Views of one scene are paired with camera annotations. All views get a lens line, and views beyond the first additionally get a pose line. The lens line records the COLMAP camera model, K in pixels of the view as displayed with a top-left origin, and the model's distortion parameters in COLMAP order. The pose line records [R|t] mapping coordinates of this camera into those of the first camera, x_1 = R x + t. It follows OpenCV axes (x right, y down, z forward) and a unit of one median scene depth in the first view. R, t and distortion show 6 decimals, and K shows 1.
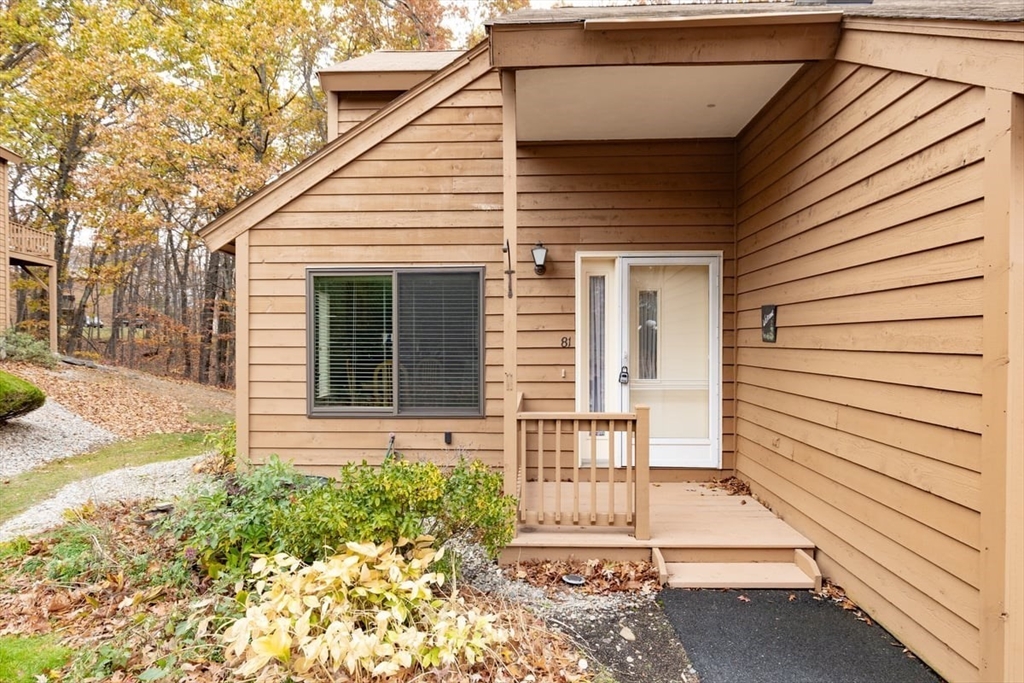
lens RADIAL K [[557.0, 0, 511.7], [0, 557.0, 341.5], [0, 0, 1]] dist [0.000475, -0.000937]
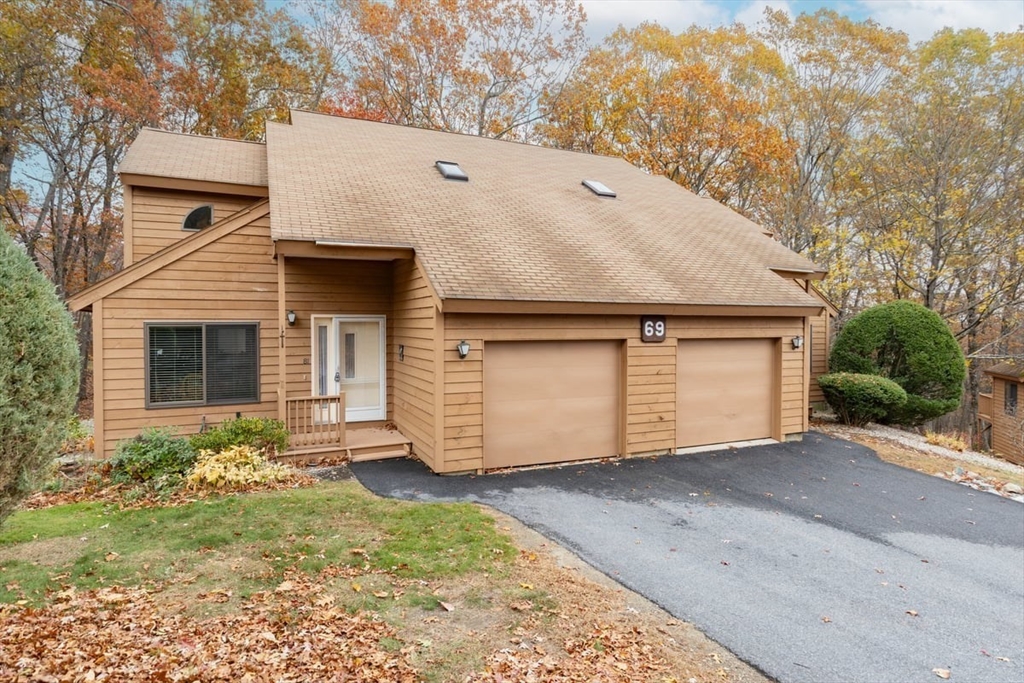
lens RADIAL K [[557.0, 0, 509.8], [0, 557.0, 337.8], [0, 0, 1]] dist [0.000475, -0.000937]
pose [[0.891009, -0.009744, 0.453882, -0.149025], [0.002109, 0.999848, 0.017323, -0.111925], [-0.453981, -0.014478, 0.890894, -1.041284]]
